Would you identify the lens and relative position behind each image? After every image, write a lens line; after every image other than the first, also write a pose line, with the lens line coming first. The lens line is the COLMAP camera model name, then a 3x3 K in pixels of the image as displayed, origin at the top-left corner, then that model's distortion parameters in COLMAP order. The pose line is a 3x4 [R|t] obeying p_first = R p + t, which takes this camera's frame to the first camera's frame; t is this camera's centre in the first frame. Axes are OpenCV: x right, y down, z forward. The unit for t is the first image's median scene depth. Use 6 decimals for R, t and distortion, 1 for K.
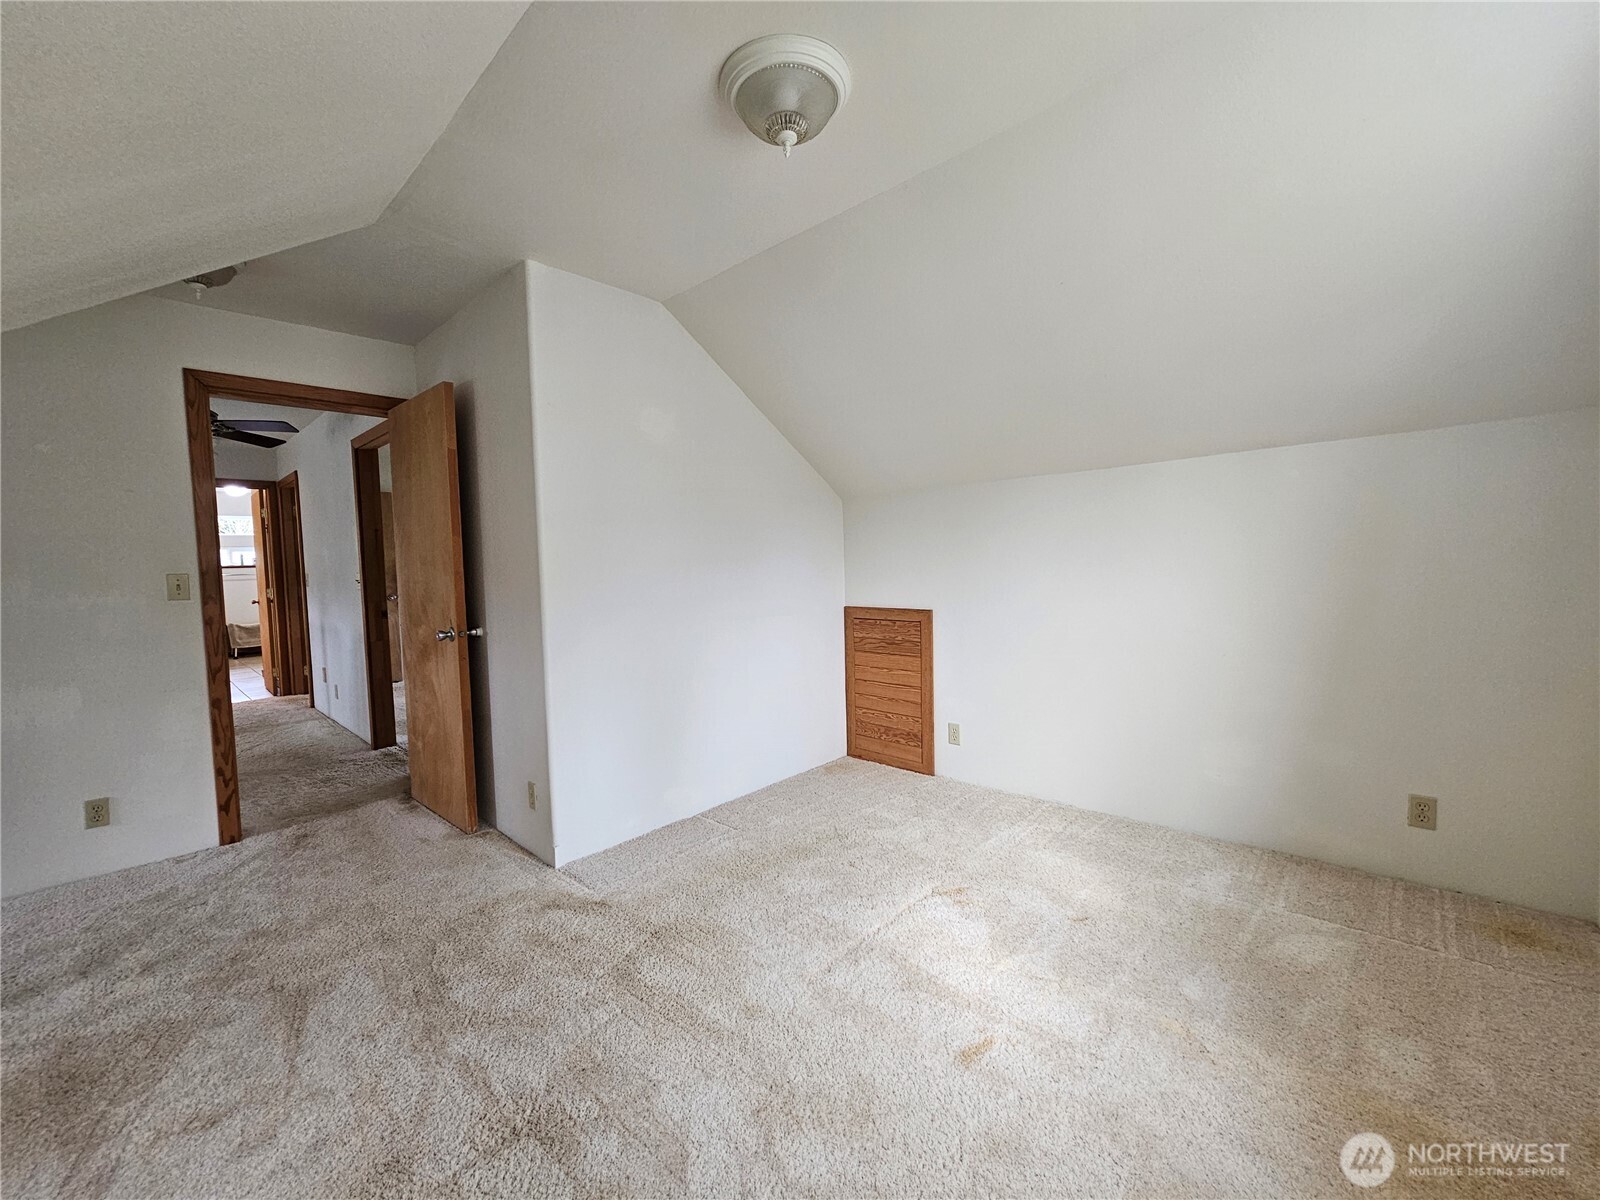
lens RADIAL K [[648.8, 0, 797.4], [0, 648.8, 593.7], [0, 0, 1]] dist [-0.001493, -0.000172]
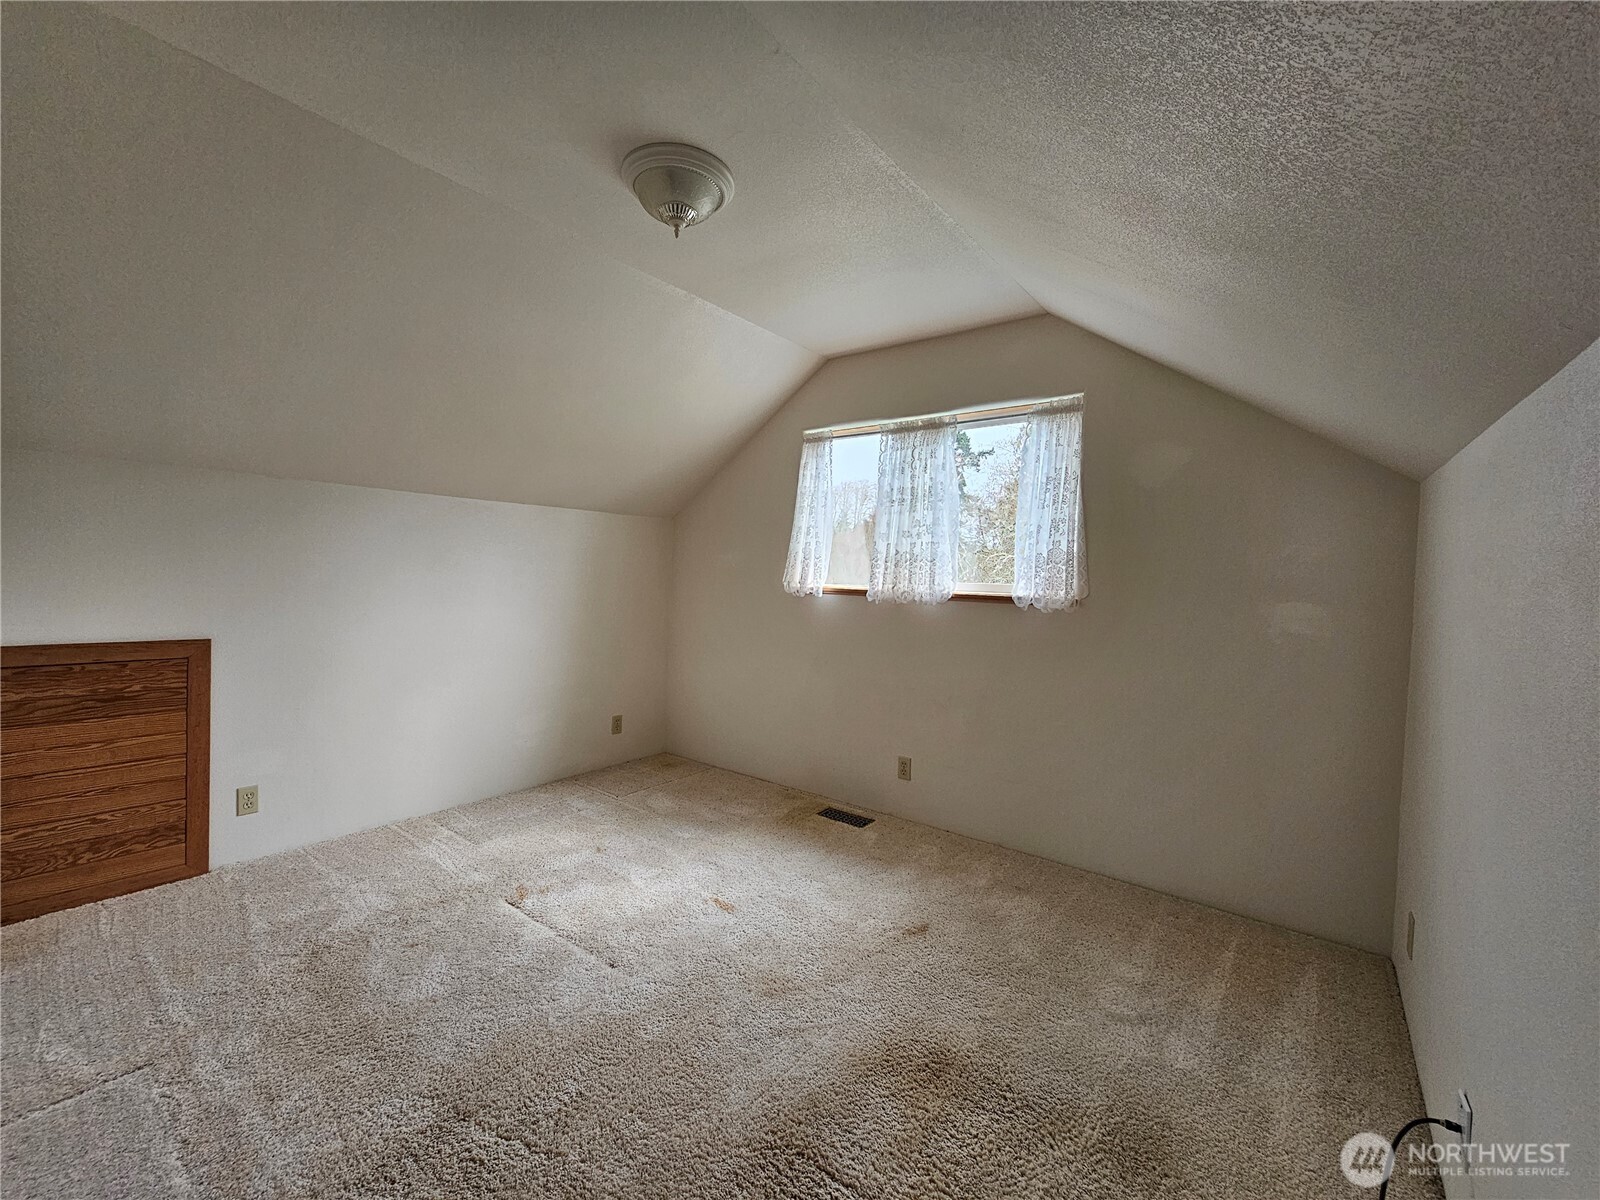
lens RADIAL K [[653.5, 0, 794.2], [0, 653.5, 596.0], [0, 0, 1]] dist [0.000932, -0.000065]
pose [[-0.087316, -0.002114, 0.996178, -0.673270], [0.023248, 0.999721, 0.004159, -0.012648], [-0.995909, 0.023522, -0.087242, 0.499976]]
